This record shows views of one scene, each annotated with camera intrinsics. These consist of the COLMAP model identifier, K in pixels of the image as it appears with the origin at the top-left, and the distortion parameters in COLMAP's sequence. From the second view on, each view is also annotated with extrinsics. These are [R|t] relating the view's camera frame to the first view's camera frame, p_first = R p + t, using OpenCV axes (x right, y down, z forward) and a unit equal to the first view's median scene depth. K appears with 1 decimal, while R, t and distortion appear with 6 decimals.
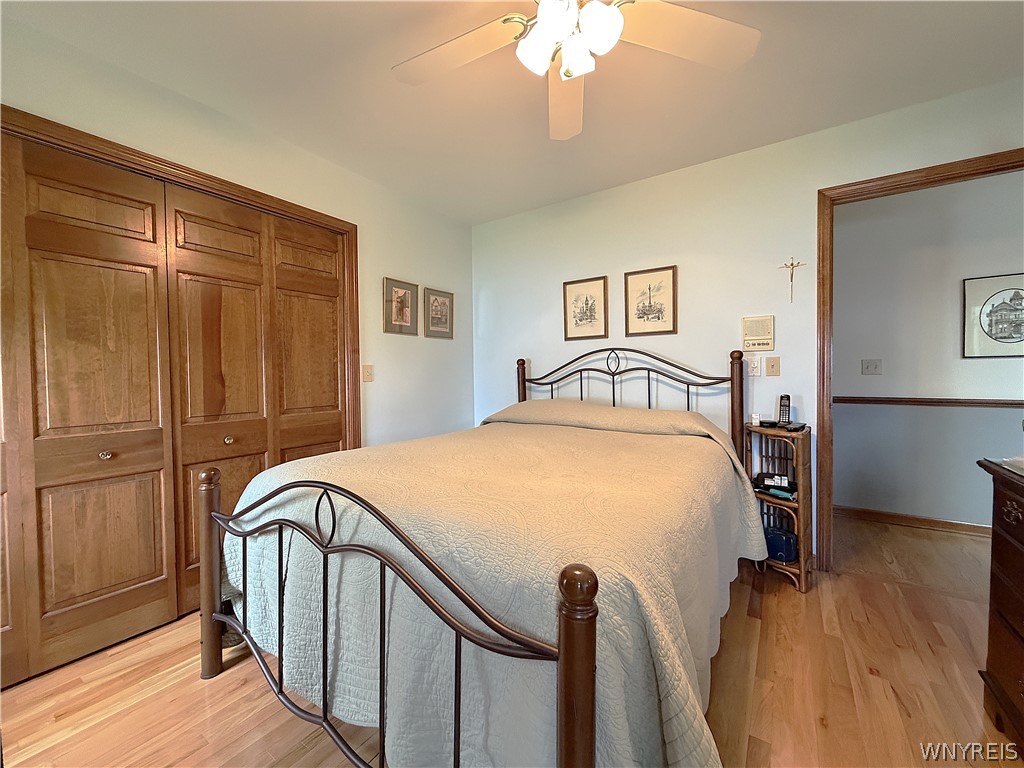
lens RADIAL K [[407.2, 0, 512.0], [0, 407.2, 384.0], [0, 0, 1]] dist [-0.000165, -0.000033]
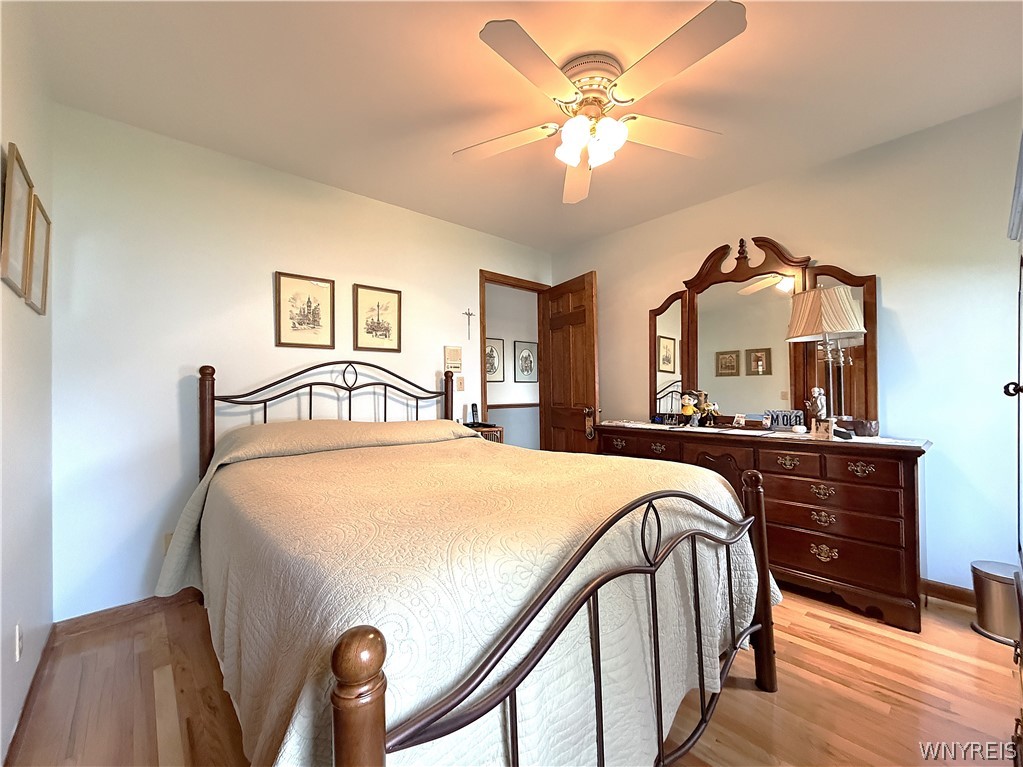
lens RADIAL K [[416.2, 0, 506.4], [0, 416.2, 382.6], [0, 0, 1]] dist [-0.000715, 0.000207]
pose [[0.253225, 0.023217, 0.967129, -0.574541], [0.030703, 0.999016, -0.032021, 0.002106], [-0.966920, 0.037802, 0.252263, 0.416163]]
